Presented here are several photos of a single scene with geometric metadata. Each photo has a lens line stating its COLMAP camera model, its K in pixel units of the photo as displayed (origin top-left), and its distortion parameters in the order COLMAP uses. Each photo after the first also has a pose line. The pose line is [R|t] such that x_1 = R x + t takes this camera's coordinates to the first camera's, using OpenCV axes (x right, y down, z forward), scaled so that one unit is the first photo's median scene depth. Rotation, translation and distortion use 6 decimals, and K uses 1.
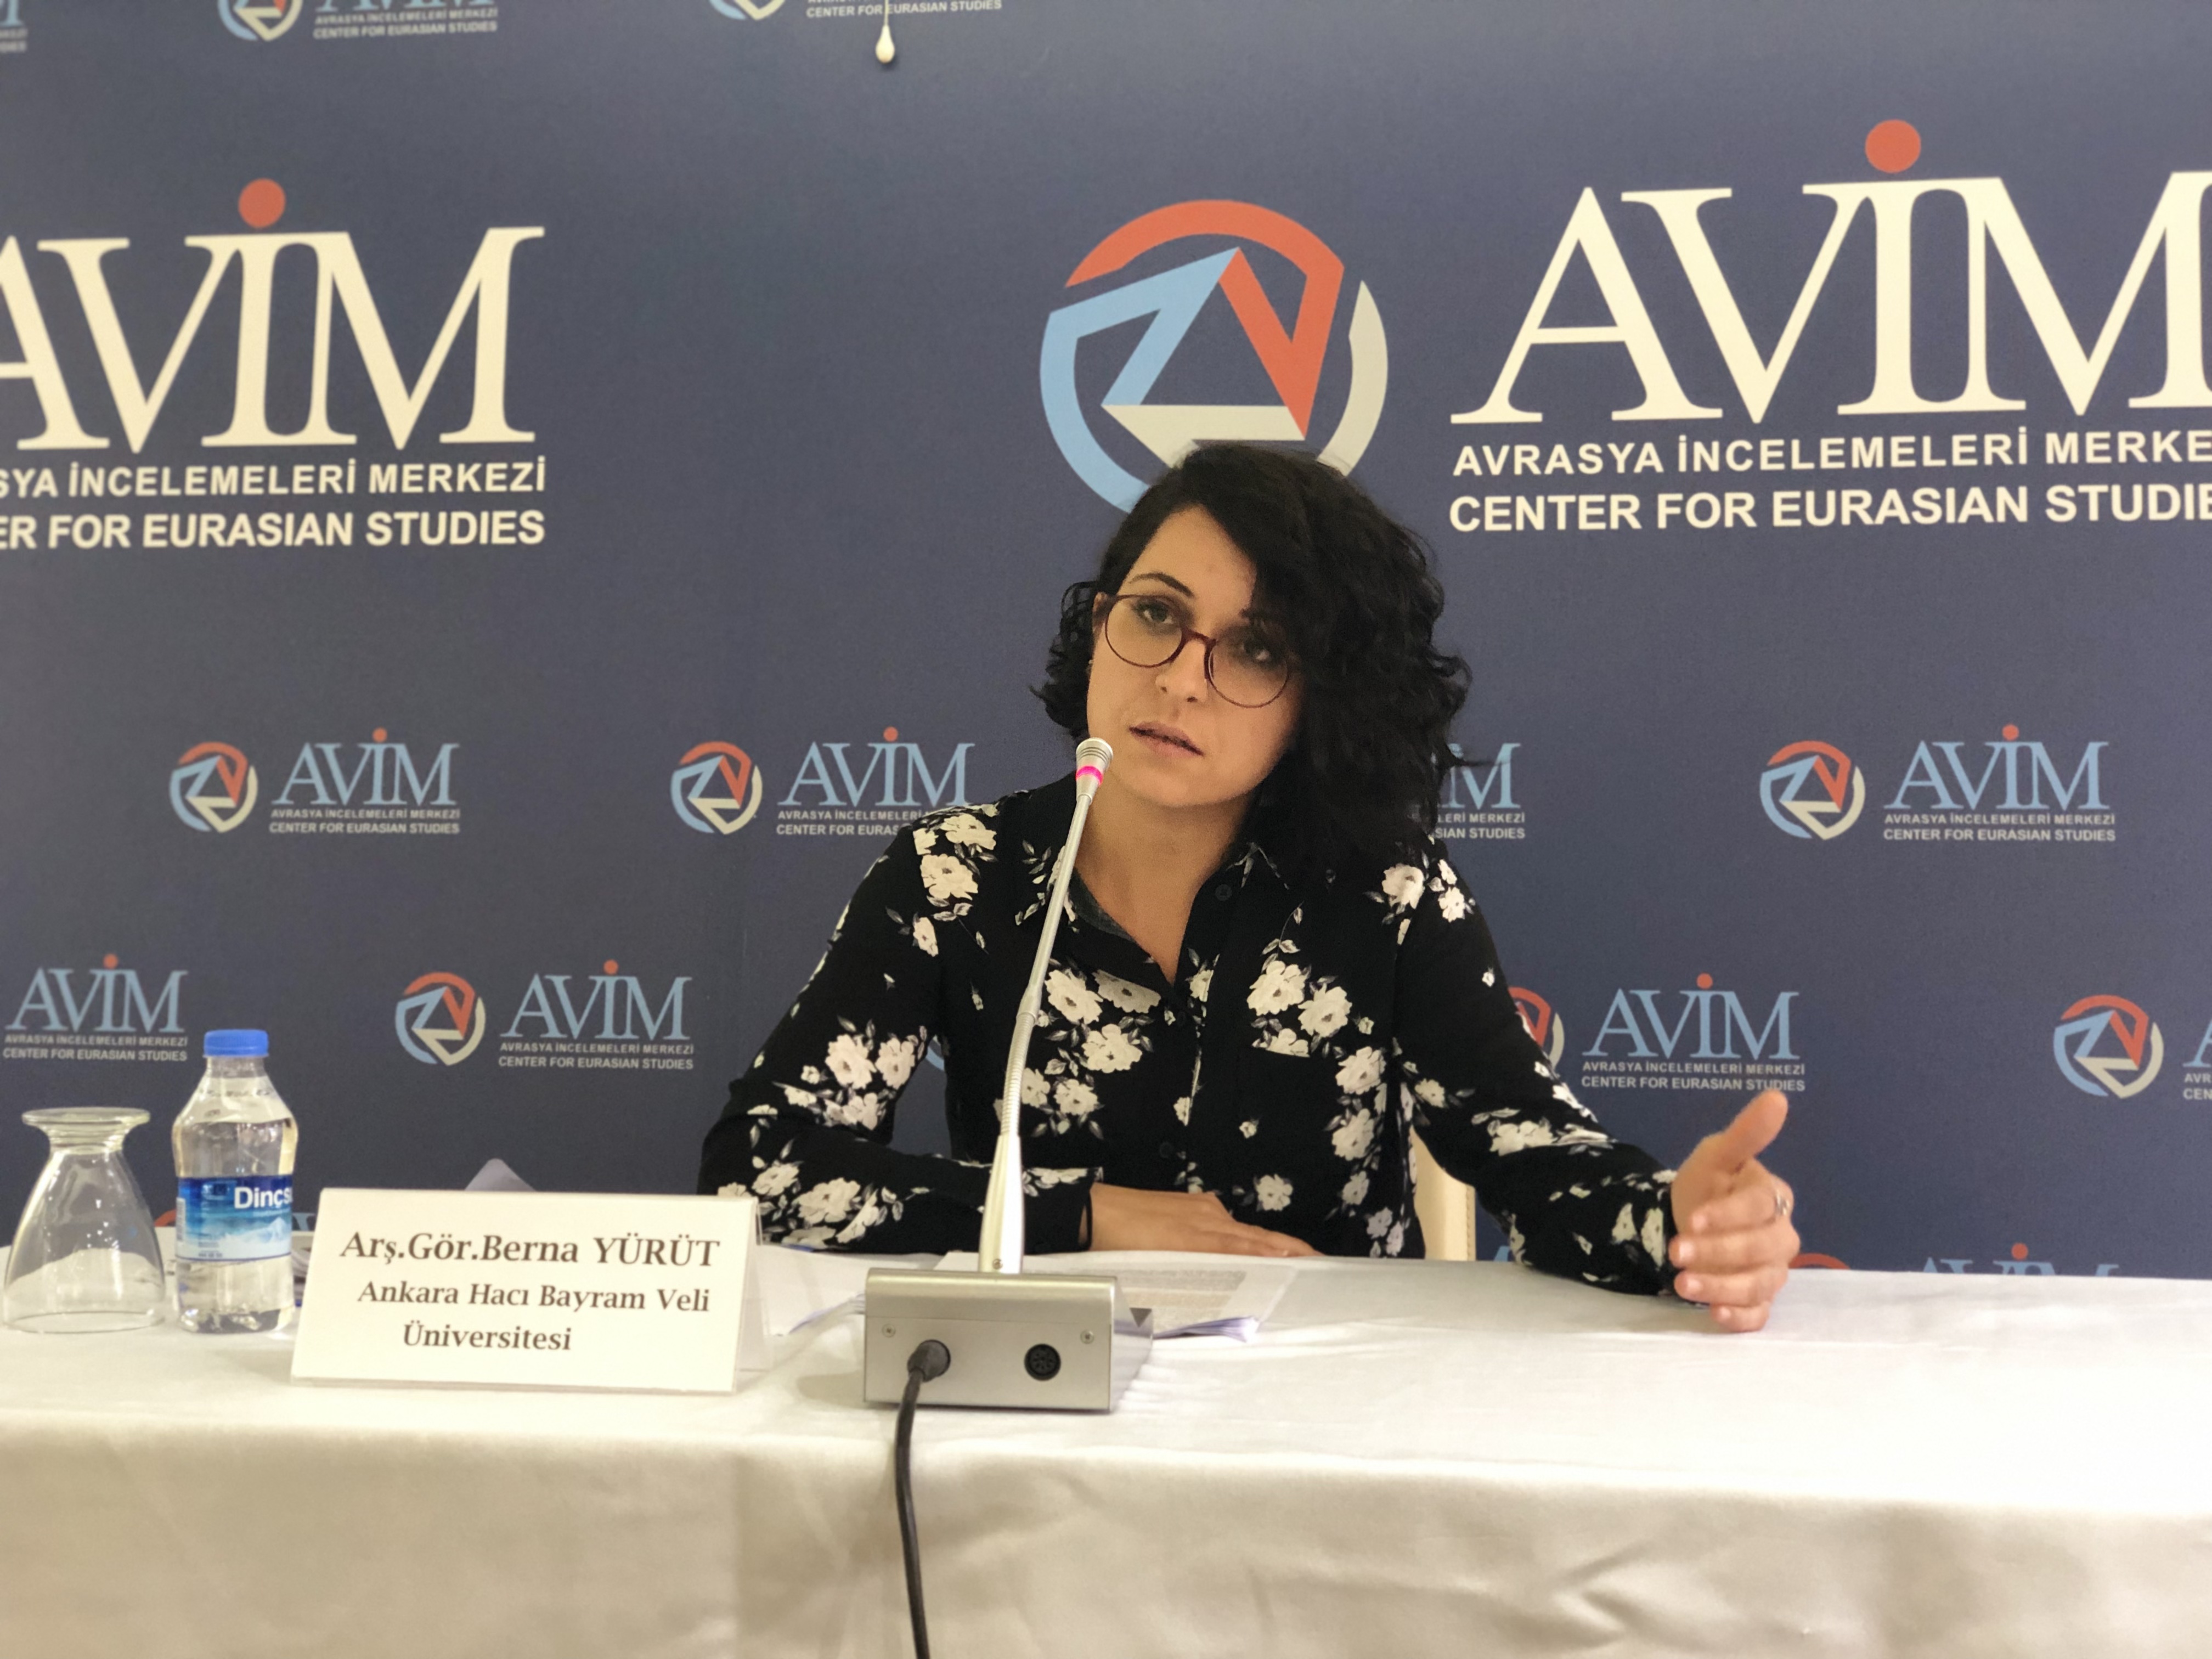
lens RADIAL K [[3350.1, 0, 1098.7], [0, 3350.1, 672.3], [0, 0, 1]] dist [0.144083, 0.000000]
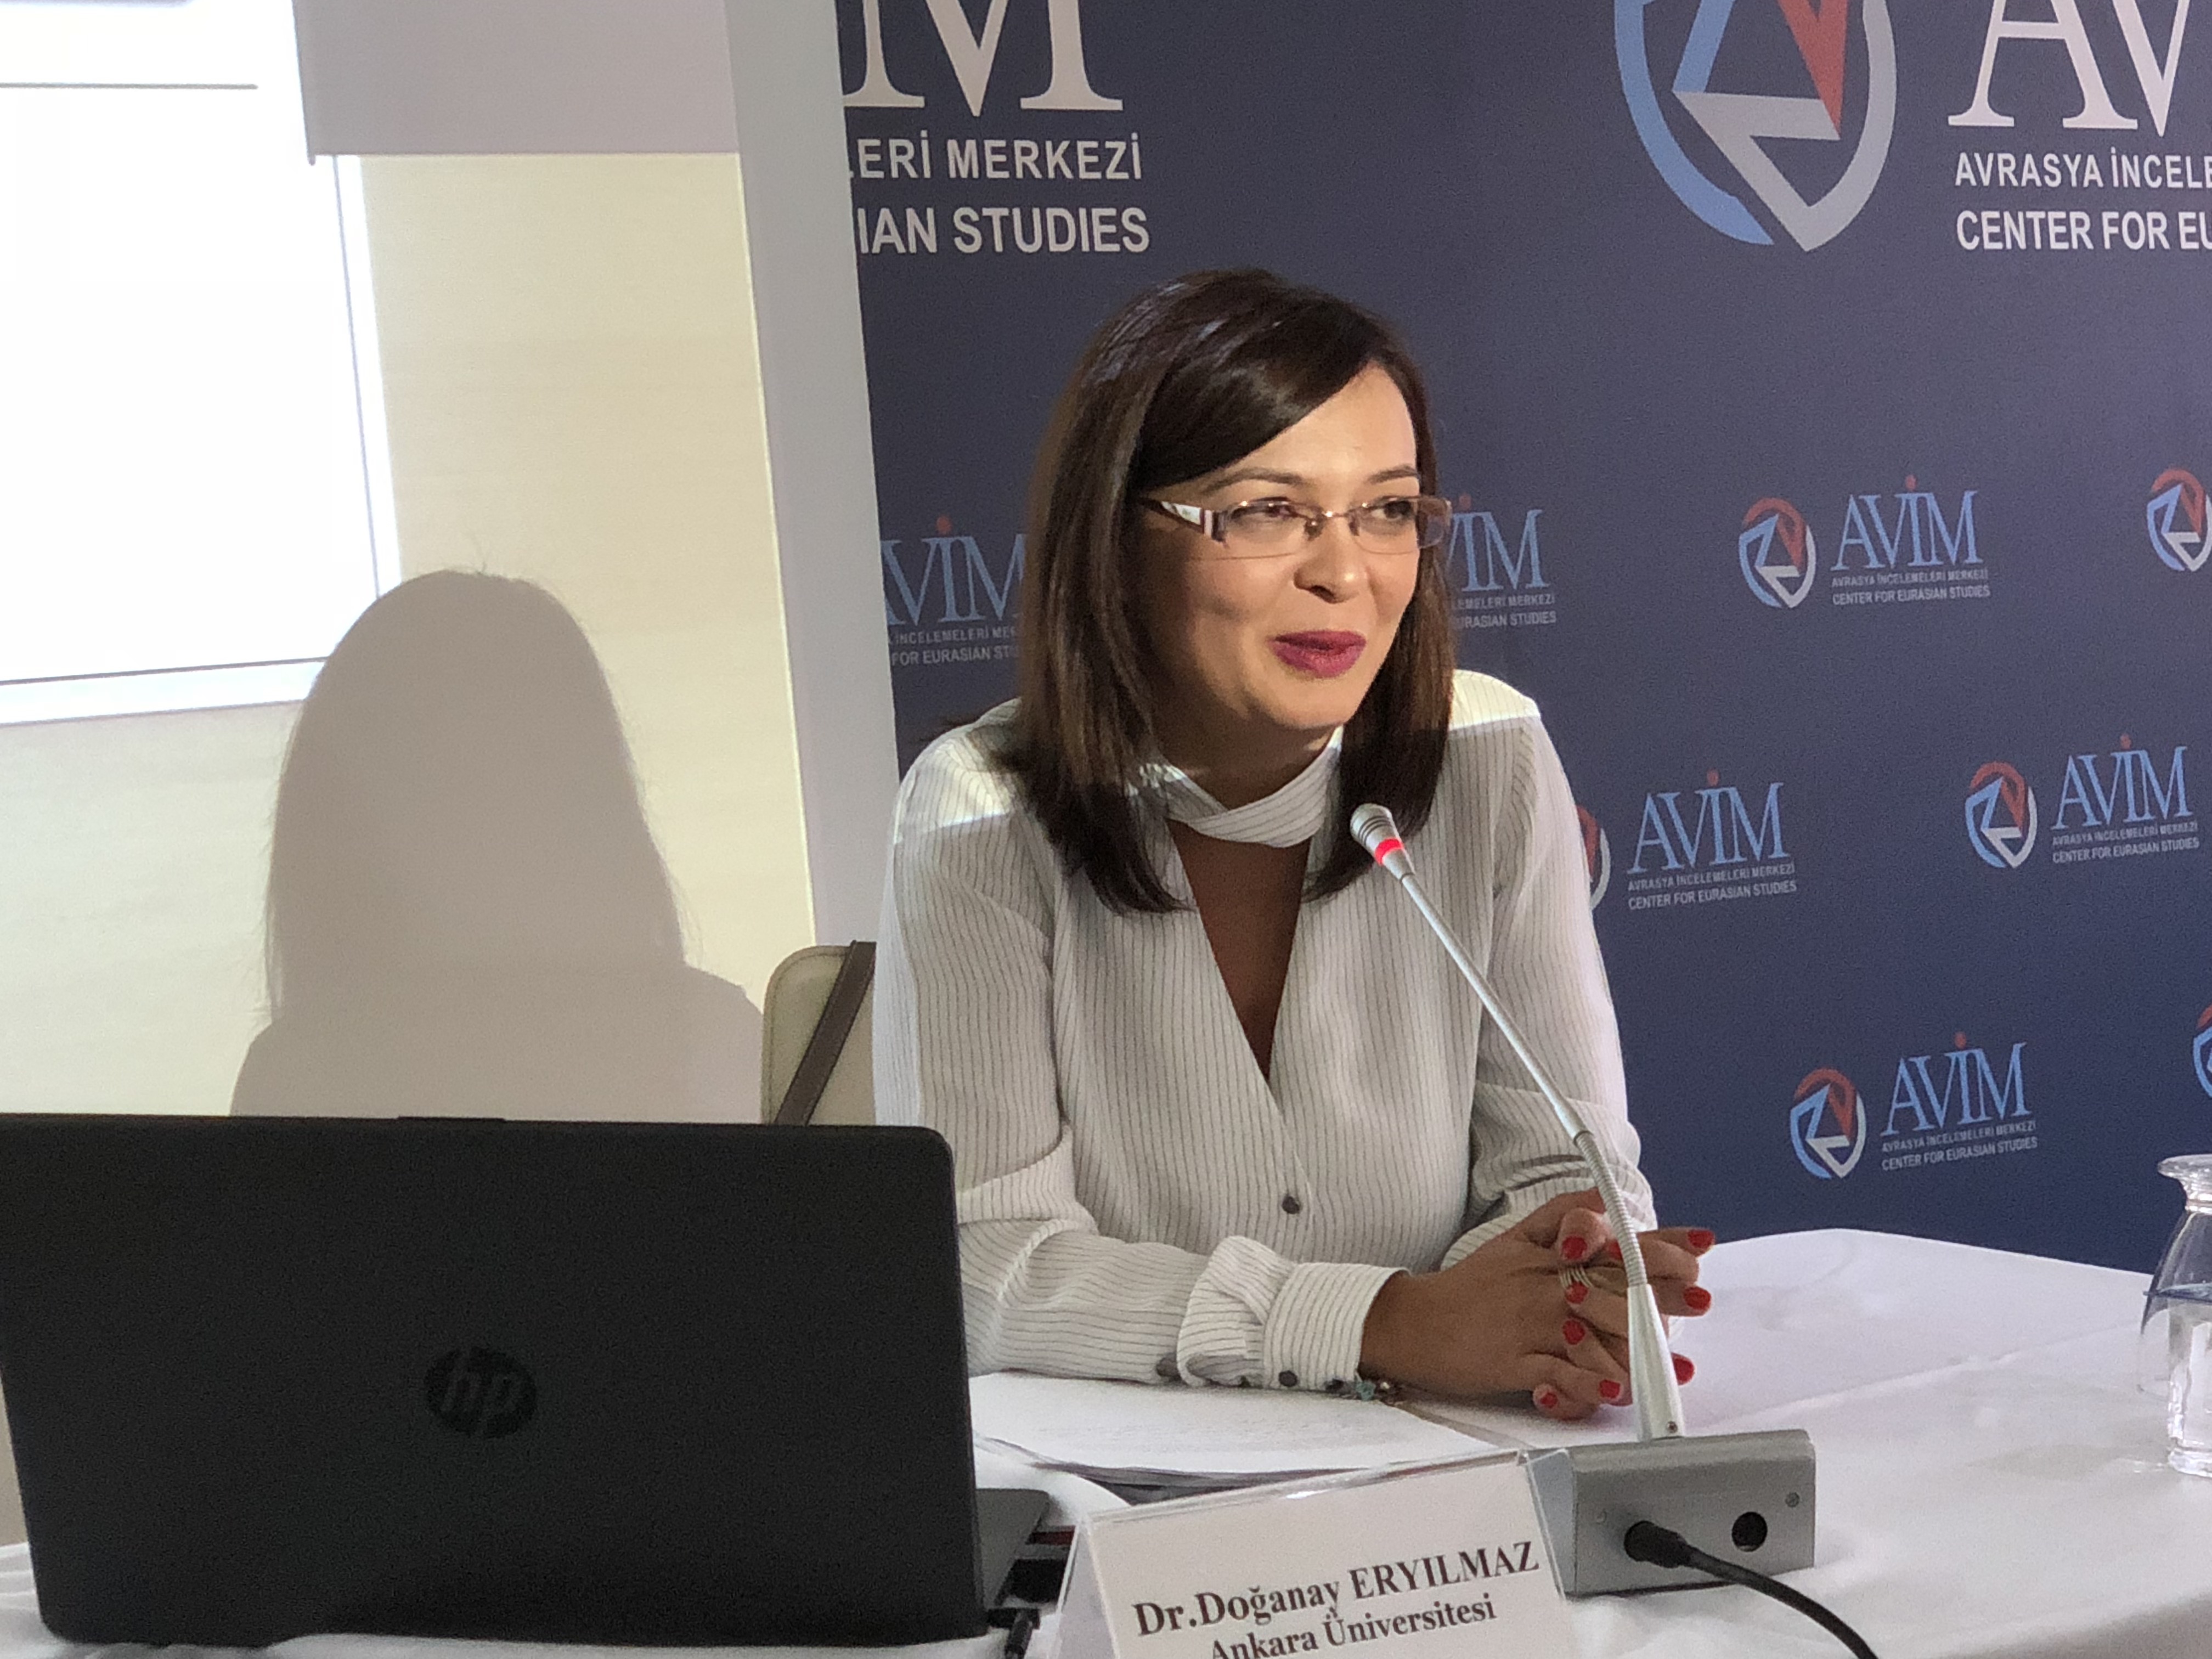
lens RADIAL K [[5985.0, 0, 1105.4], [0, 5985.0, 834.4], [0, 0, 1]] dist [-0.071556, 0.000000]
pose [[0.589483, -0.067615, 0.804946, -1.294357], [0.029696, 0.997631, 0.062054, 0.007146], [-0.807235, -0.012676, 0.590094, 0.255769]]
